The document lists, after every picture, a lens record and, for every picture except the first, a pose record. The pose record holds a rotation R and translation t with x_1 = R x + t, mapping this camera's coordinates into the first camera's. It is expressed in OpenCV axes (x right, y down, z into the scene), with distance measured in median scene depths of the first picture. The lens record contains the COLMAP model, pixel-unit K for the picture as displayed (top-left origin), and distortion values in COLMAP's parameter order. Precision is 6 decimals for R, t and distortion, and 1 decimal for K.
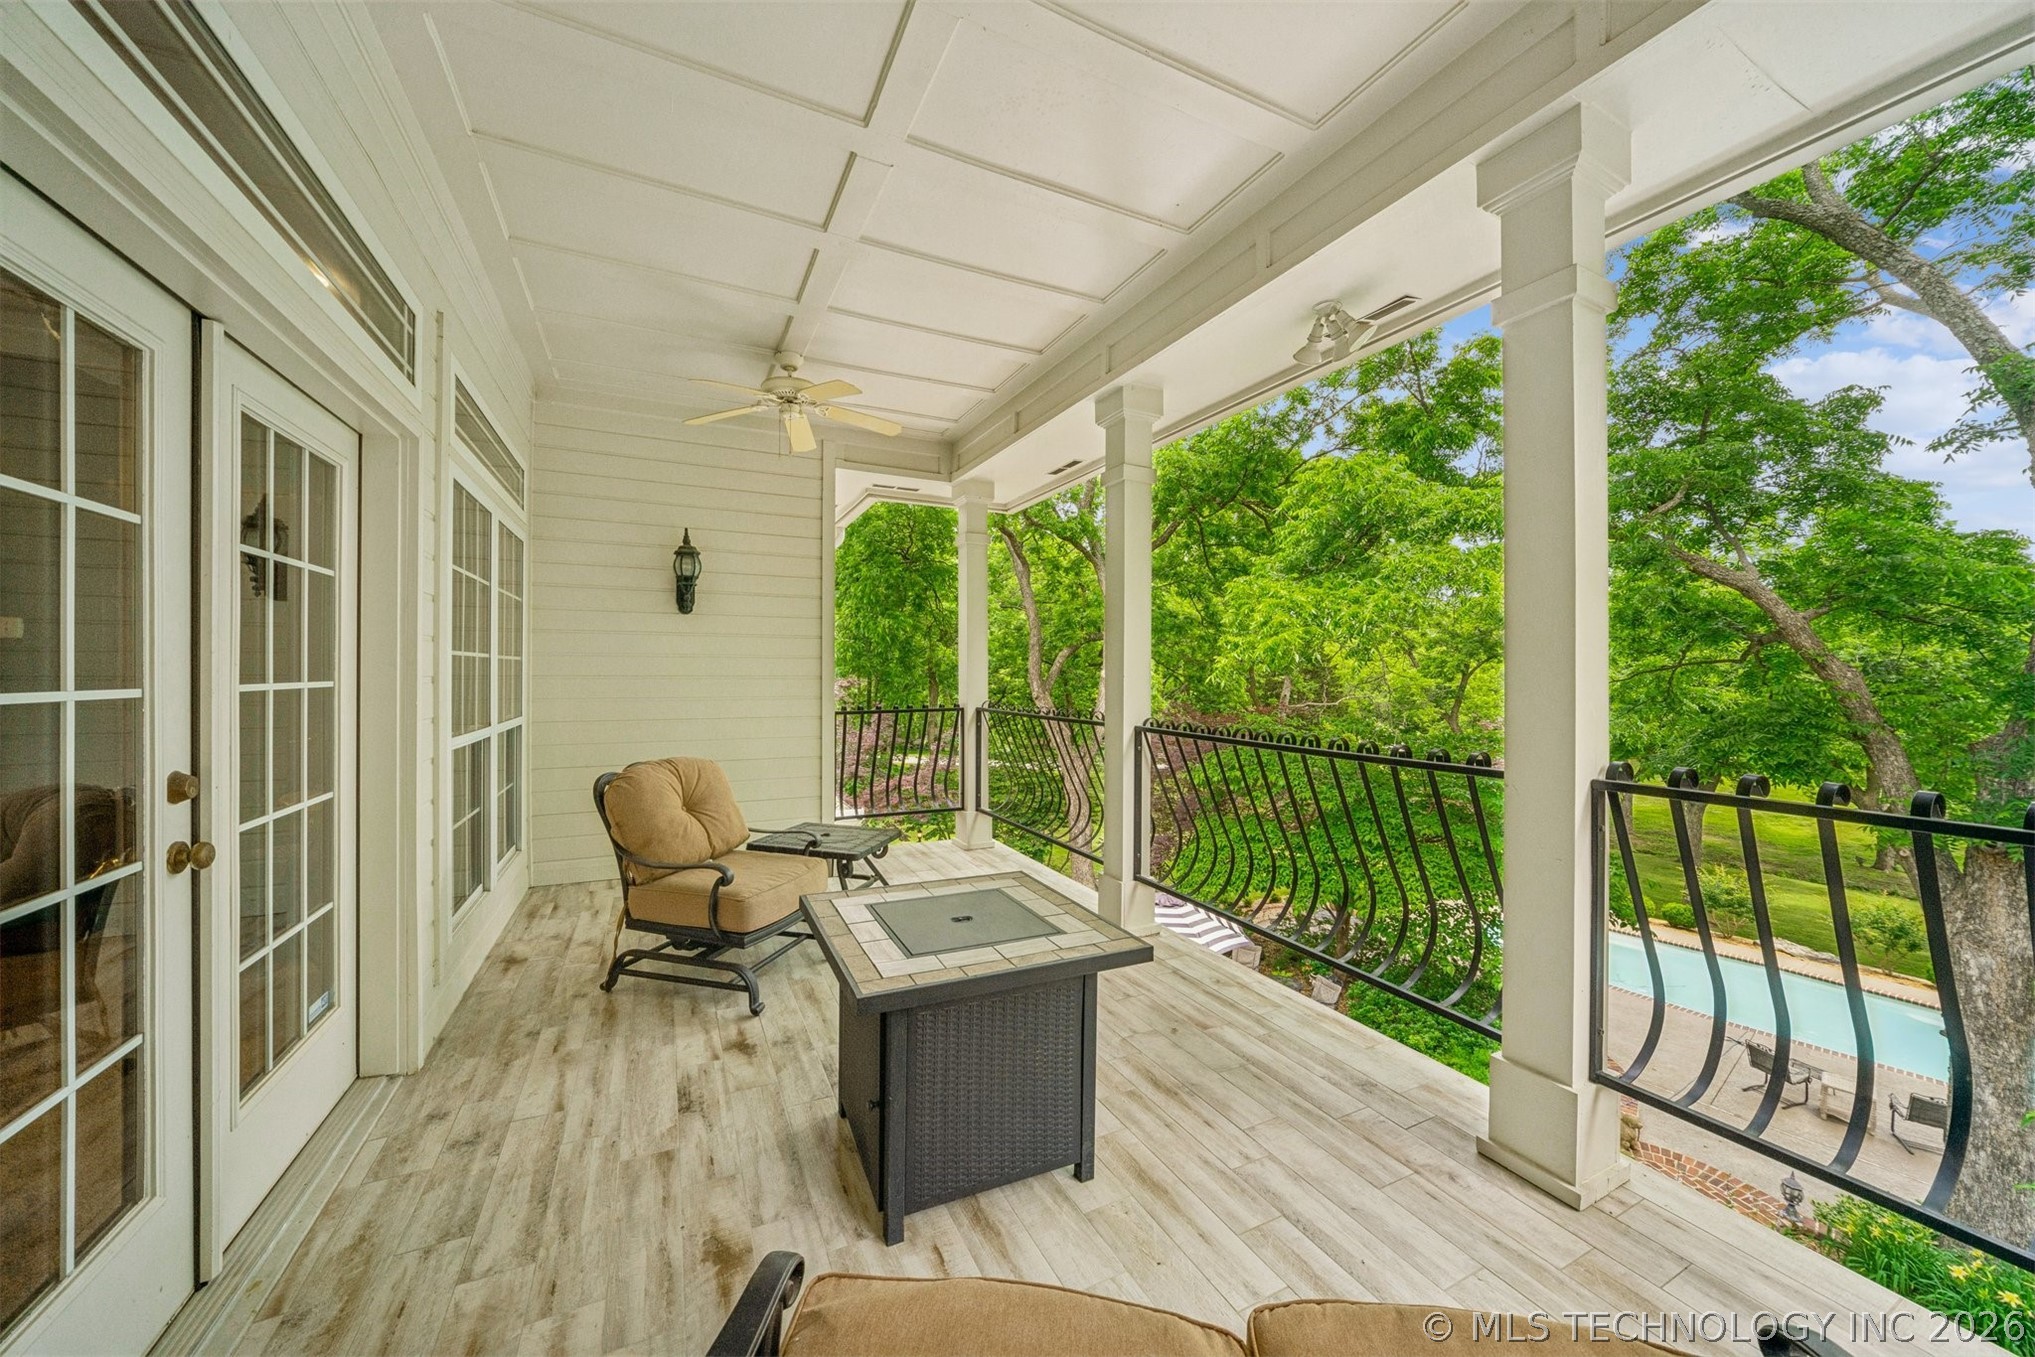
lens RADIAL K [[702.8, 0, 1004.2], [0, 702.8, 672.7], [0, 0, 1]] dist [-0.037746, 0.009027]
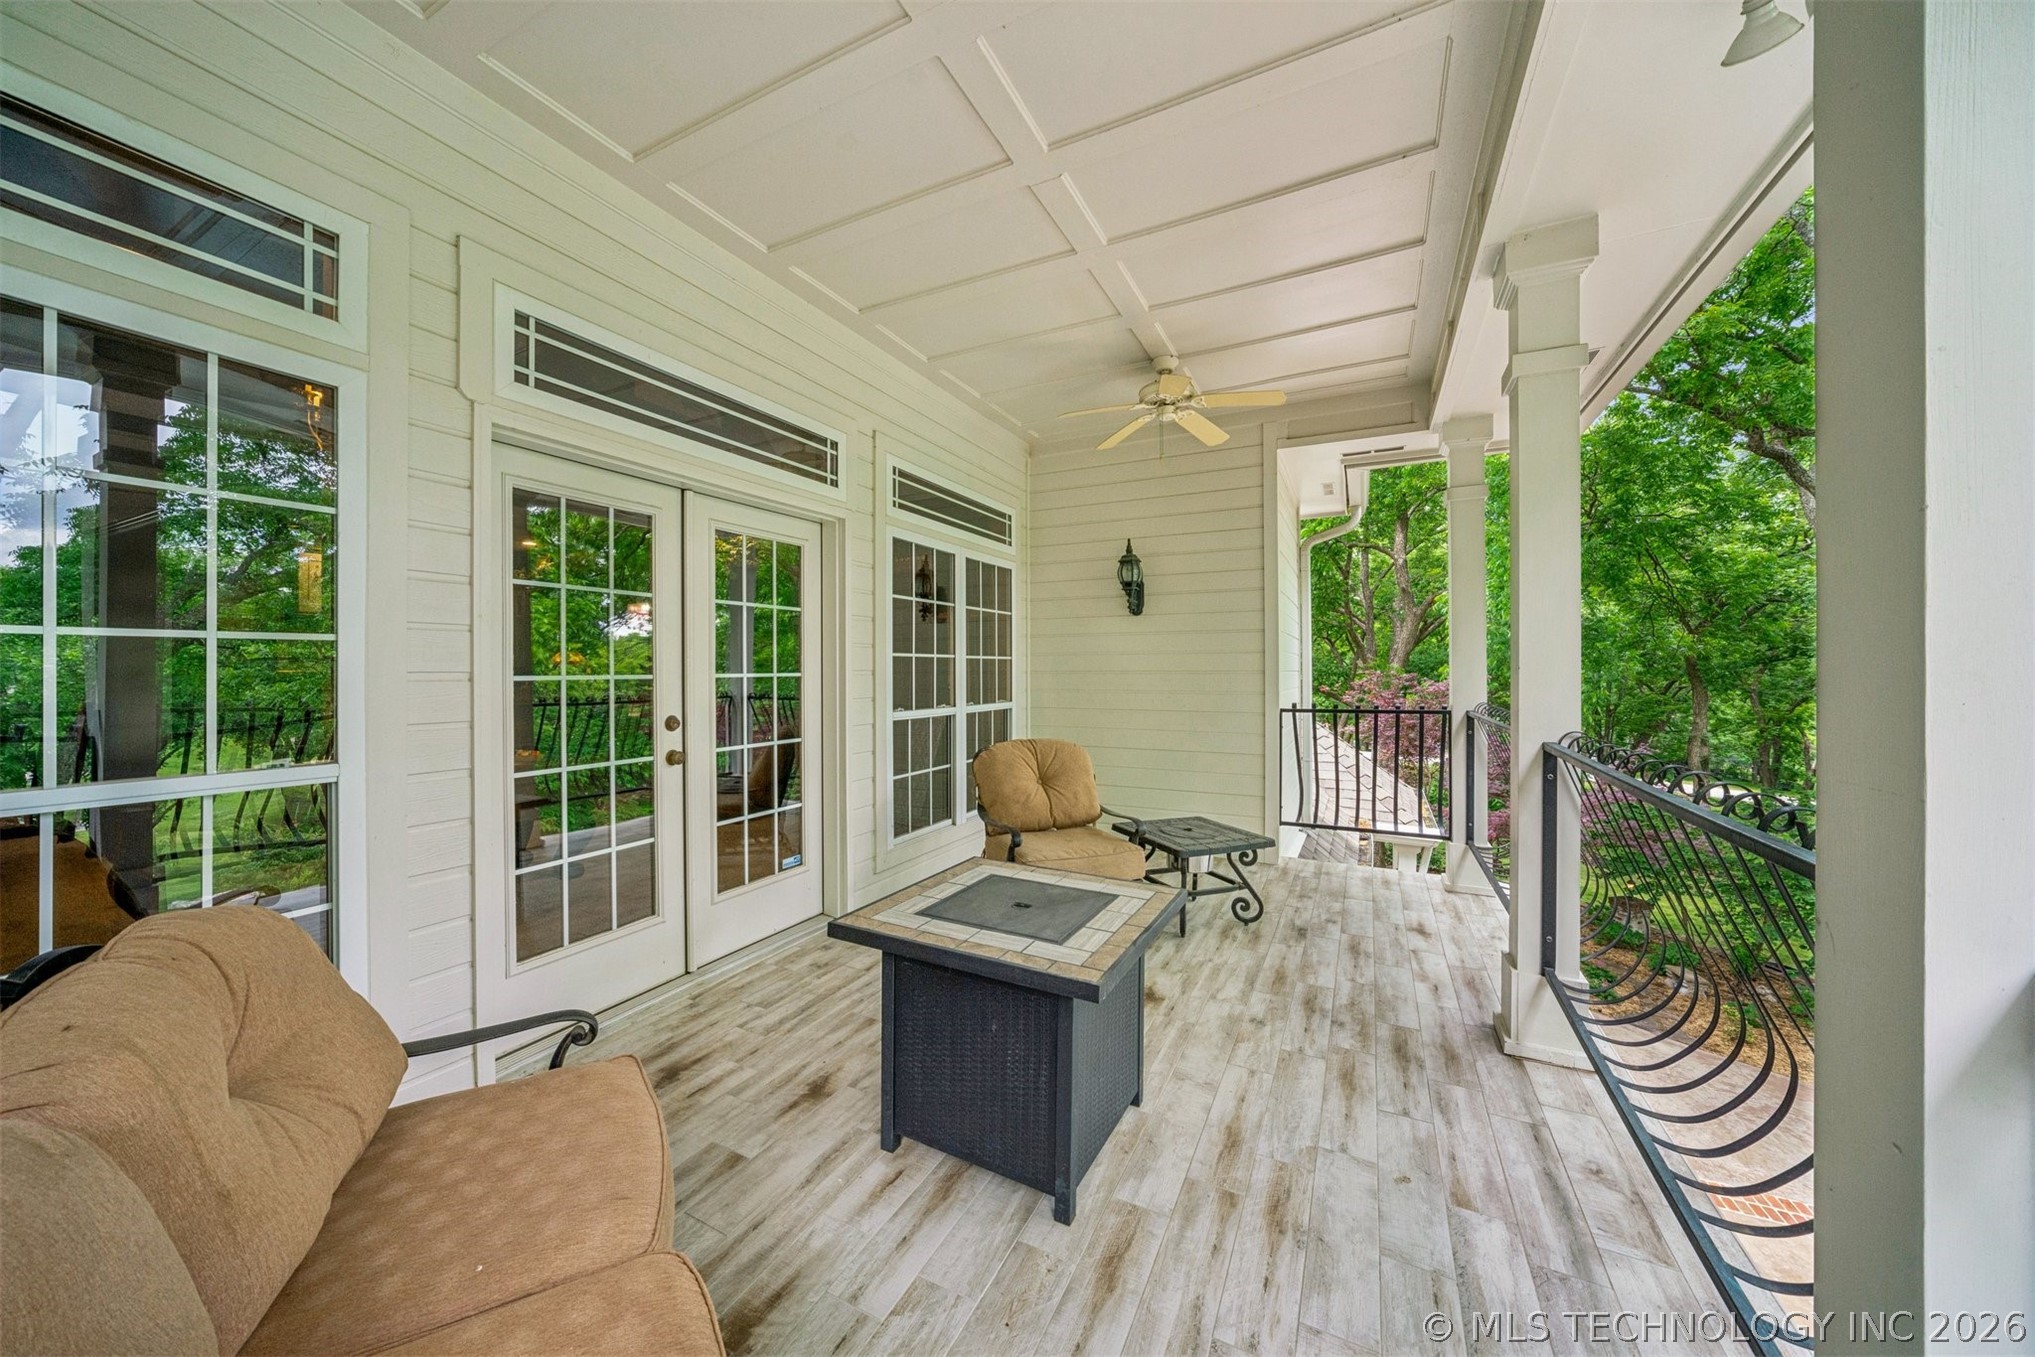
lens RADIAL K [[702.8, 0, 1004.2], [0, 702.8, 672.7], [0, 0, 1]] dist [-0.037746, 0.009027]
pose [[0.602856, -0.000684, -0.797849, 0.559651], [0.003270, 0.999993, 0.001613, 0.008685], [0.797843, -0.003581, 0.602855, 0.279319]]
